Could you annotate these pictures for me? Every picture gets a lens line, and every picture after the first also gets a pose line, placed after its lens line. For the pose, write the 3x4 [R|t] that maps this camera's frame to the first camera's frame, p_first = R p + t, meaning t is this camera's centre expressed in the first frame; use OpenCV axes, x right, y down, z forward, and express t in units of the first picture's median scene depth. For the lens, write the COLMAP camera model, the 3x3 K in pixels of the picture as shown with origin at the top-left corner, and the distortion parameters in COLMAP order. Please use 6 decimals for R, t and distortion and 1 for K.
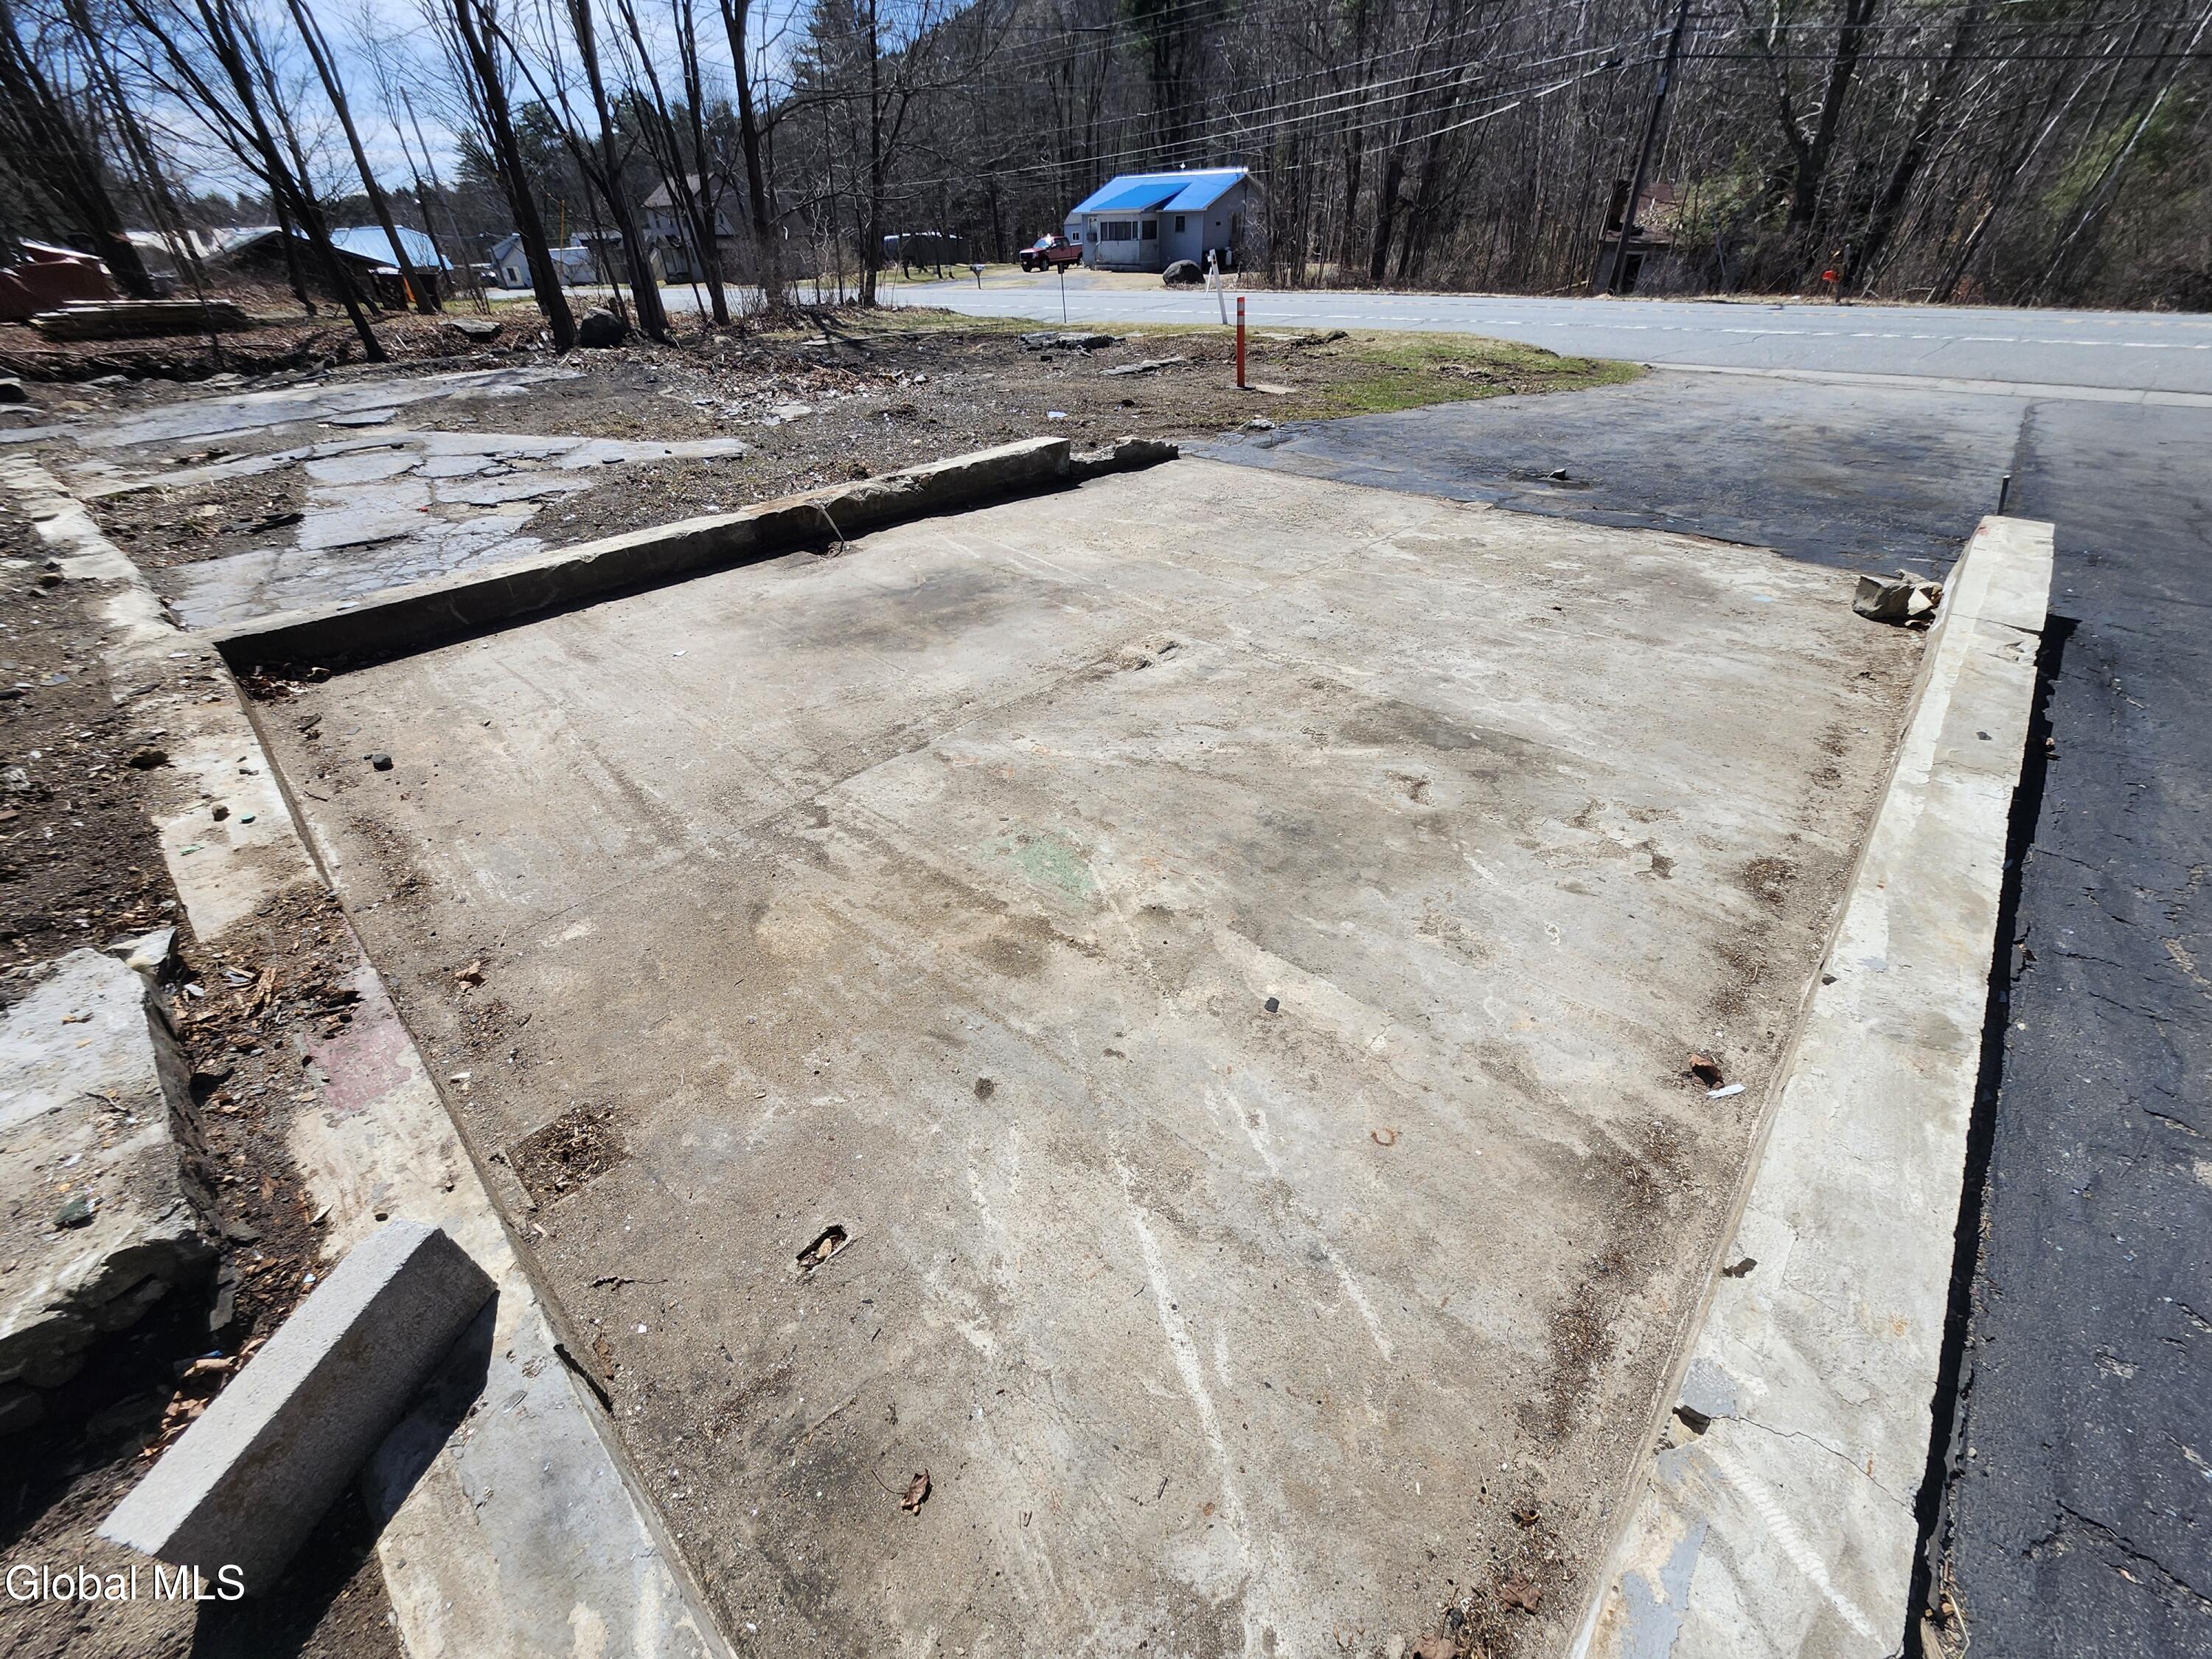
lens RADIAL K [[880.8, 0, 1098.1], [0, 880.8, 846.0], [0, 0, 1]] dist [0.000145, -0.000626]
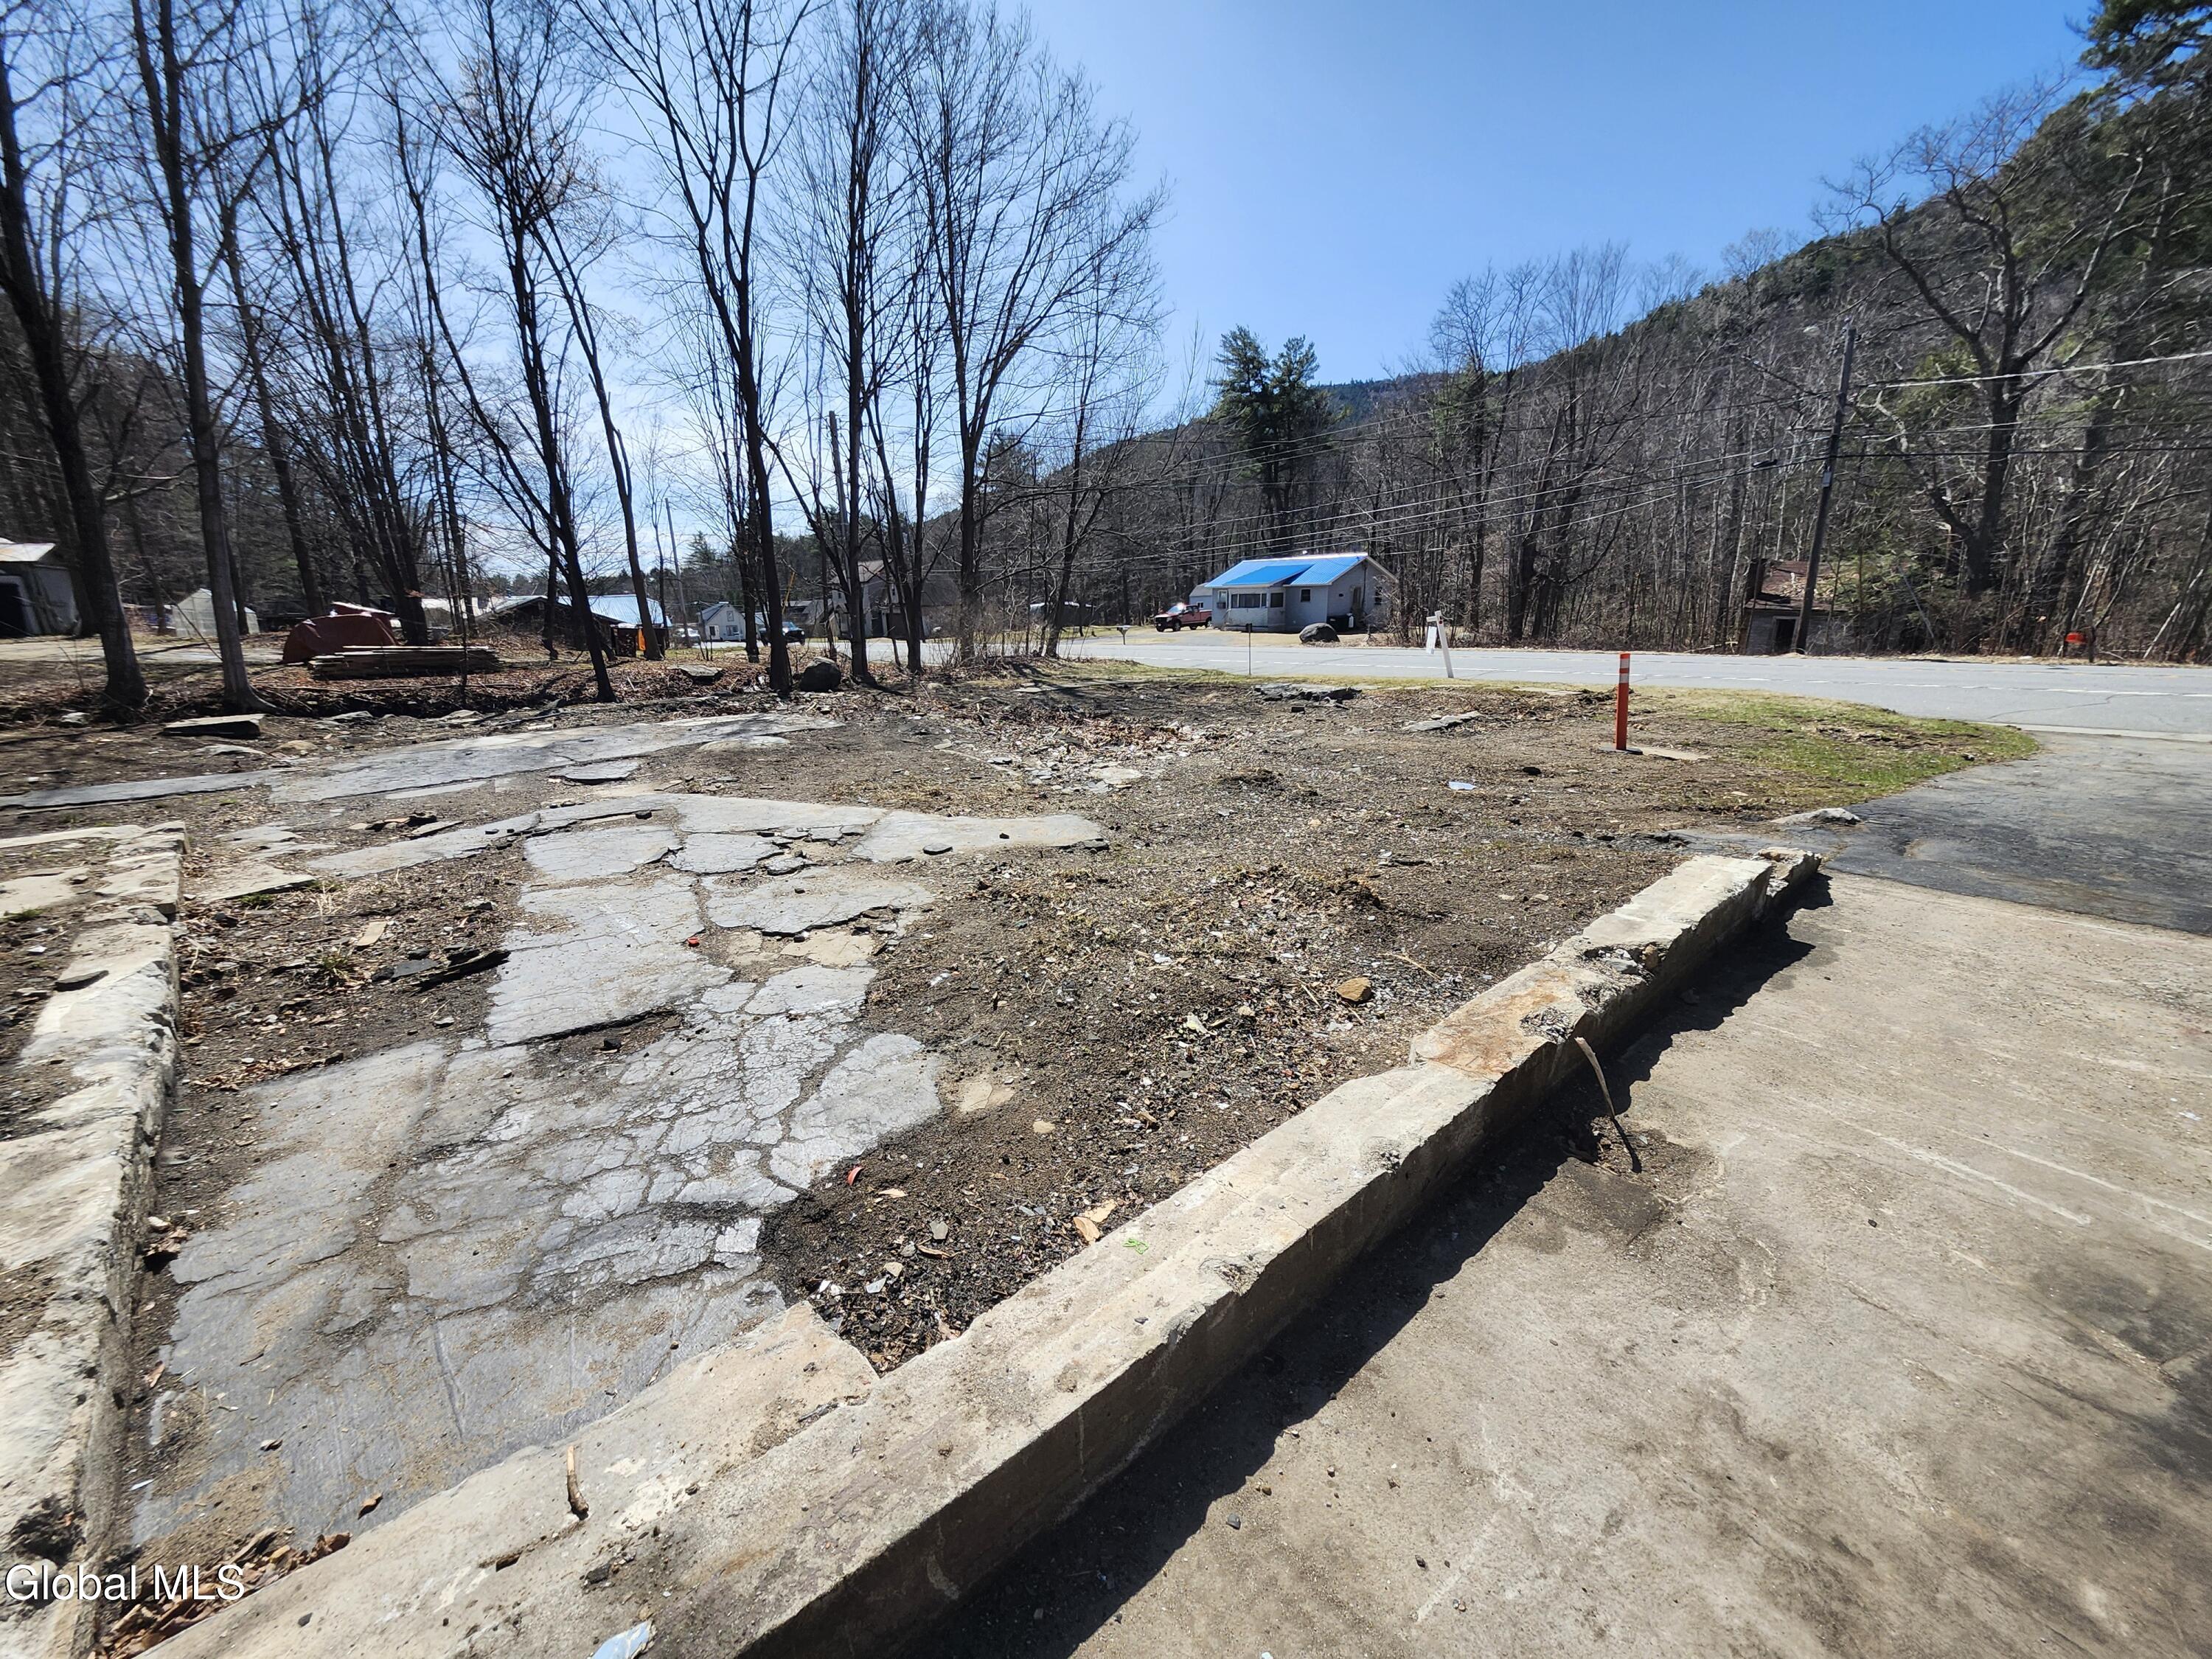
lens RADIAL K [[880.8, 0, 1098.1], [0, 880.8, 846.0], [0, 0, 1]] dist [0.000145, -0.000626]
pose [[0.994734, 0.030114, -0.097970, -0.158491], [-0.061073, 0.941786, -0.330621, -0.096580], [0.082310, 0.334863, 0.938665, 0.157731]]
